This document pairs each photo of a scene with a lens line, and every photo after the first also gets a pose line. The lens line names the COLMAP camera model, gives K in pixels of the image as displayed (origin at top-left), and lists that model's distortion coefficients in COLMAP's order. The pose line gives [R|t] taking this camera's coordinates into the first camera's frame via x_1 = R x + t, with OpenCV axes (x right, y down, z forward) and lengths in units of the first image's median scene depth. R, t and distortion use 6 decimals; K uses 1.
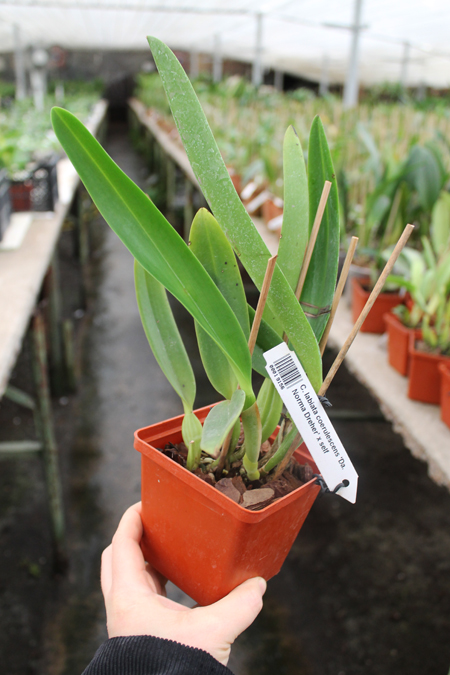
lens RADIAL K [[610.0, 0, 225.0], [0, 610.0, 337.5], [0, 0, 1]] dist [-0.093496, 0.019049]
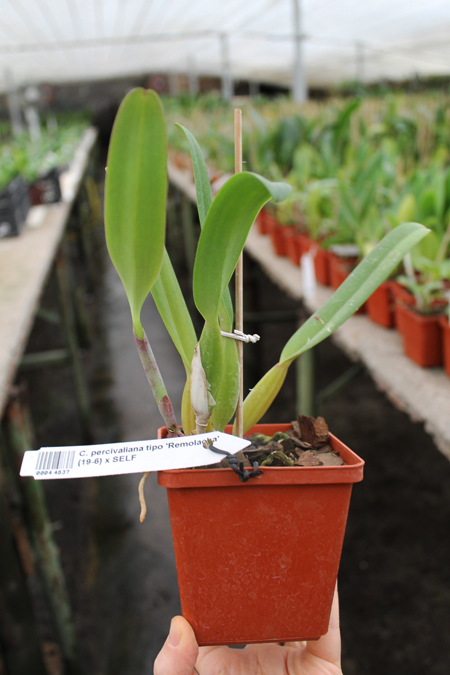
lens RADIAL K [[610.0, 0, 225.0], [0, 610.0, 337.5], [0, 0, 1]] dist [-0.093496, 0.019049]
pose [[0.994057, -0.106846, -0.020871, 0.044011], [0.106307, 0.994009, -0.025392, 0.091649], [0.023459, 0.023022, 0.999460, -0.188084]]
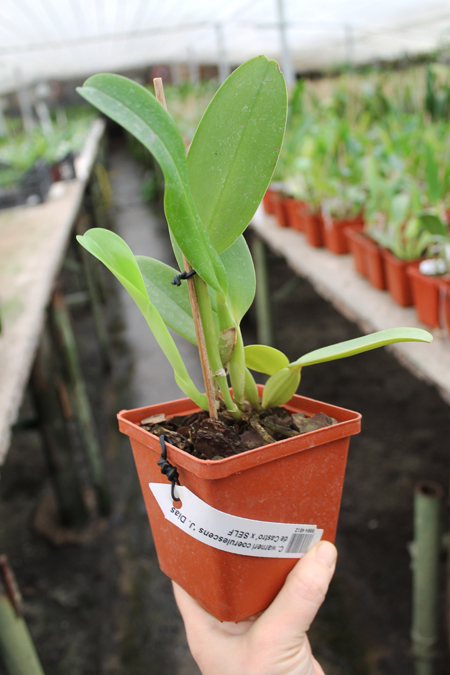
lens RADIAL K [[607.6, 0, 223.1], [0, 607.6, 350.5], [0, 0, 1]] dist [-0.092457, 0.008476]
pose [[0.988013, -0.143892, -0.055911, 0.073581], [0.144665, 0.989430, 0.010014, 0.160613], [0.053879, -0.017982, 0.998386, -0.336518]]
